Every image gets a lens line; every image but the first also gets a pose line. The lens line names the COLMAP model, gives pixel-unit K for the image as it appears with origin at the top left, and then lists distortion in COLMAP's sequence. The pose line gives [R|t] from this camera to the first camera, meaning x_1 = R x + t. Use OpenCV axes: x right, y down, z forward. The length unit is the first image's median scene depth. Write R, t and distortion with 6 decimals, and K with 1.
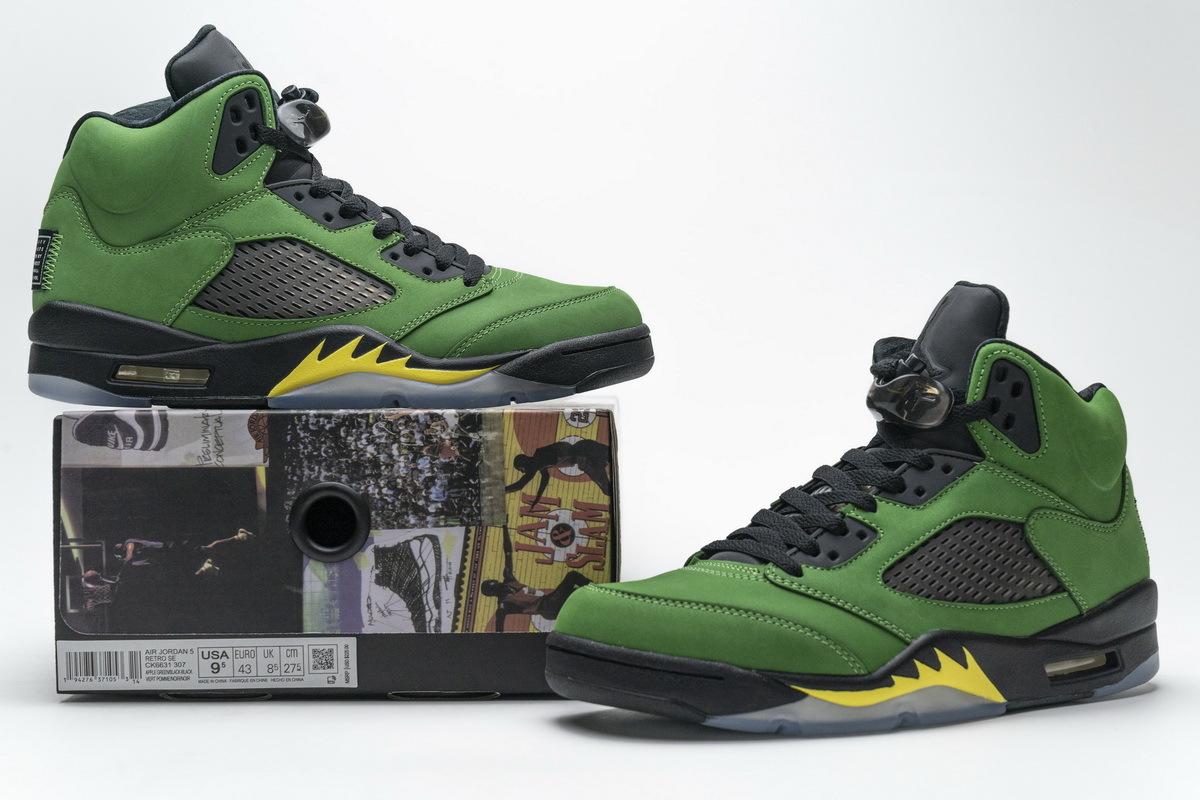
lens RADIAL K [[1989.6, 0, 600.0], [0, 1989.6, 400.0], [0, 0, 1]] dist [0.038777, 0.107775]
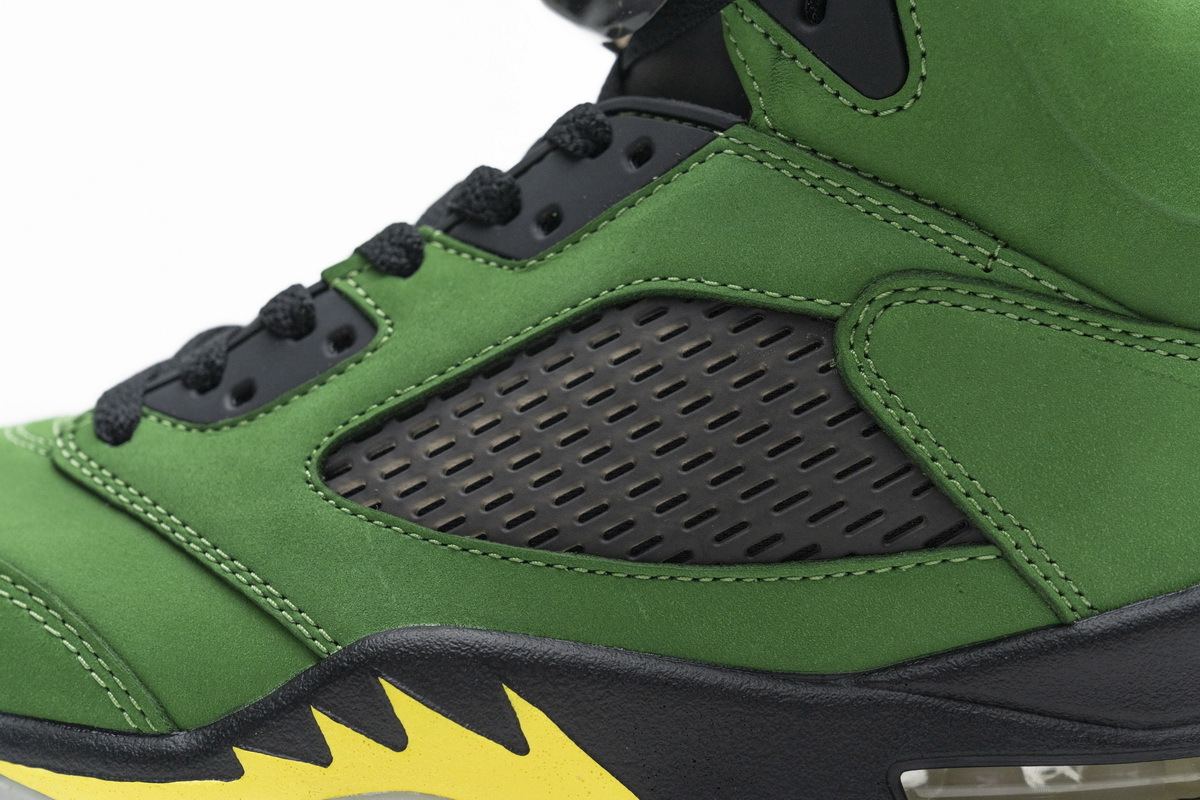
lens RADIAL K [[2374.4, 0, 600.0], [0, 2374.4, 400.0], [0, 0, 1]] dist [0.001689, 0.274366]
pose [[0.810449, 0.030441, -0.585018, 0.406524], [-0.010128, 0.999228, 0.037963, 0.061434], [0.585722, -0.024842, 0.810131, 0.680327]]
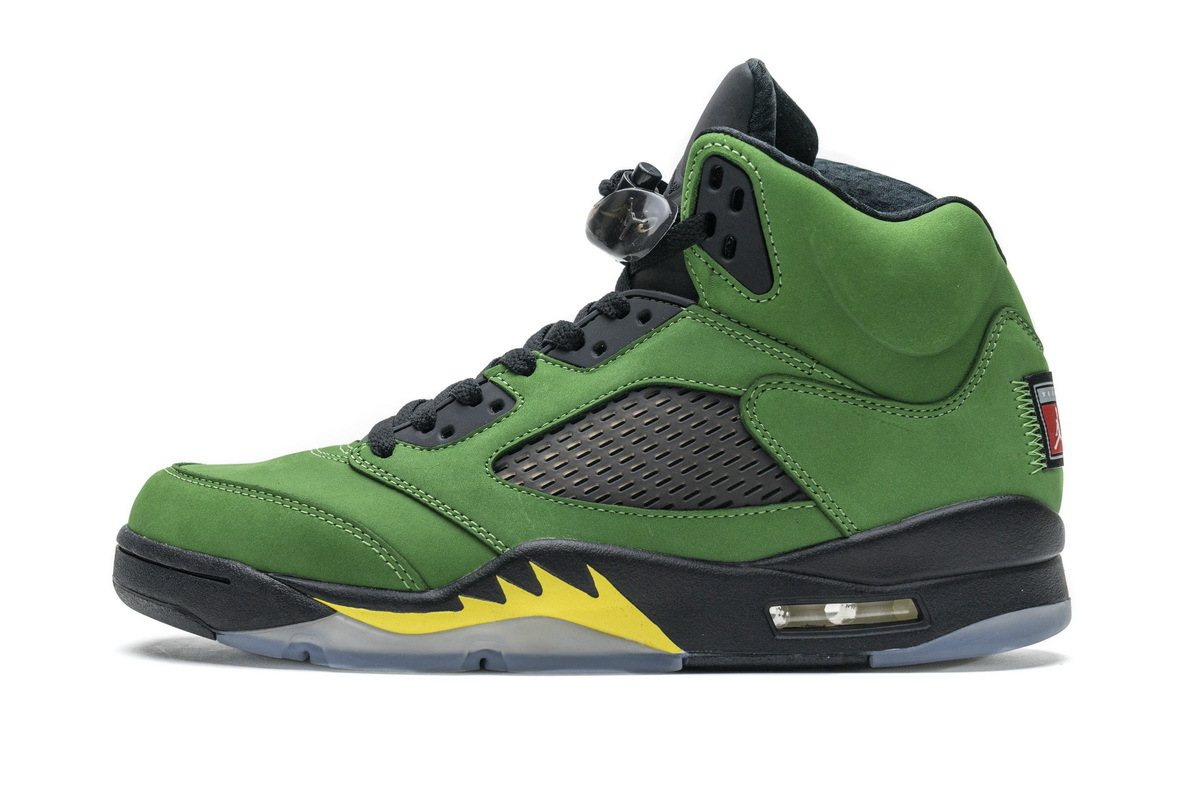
lens RADIAL K [[2374.4, 0, 600.0], [0, 2374.4, 400.0], [0, 0, 1]] dist [0.001689, 0.274366]
pose [[0.852610, 0.009795, -0.522455, 0.600166], [-0.015493, 0.999859, -0.006538, 0.069857], [0.522317, 0.013669, 0.852642, 0.289074]]
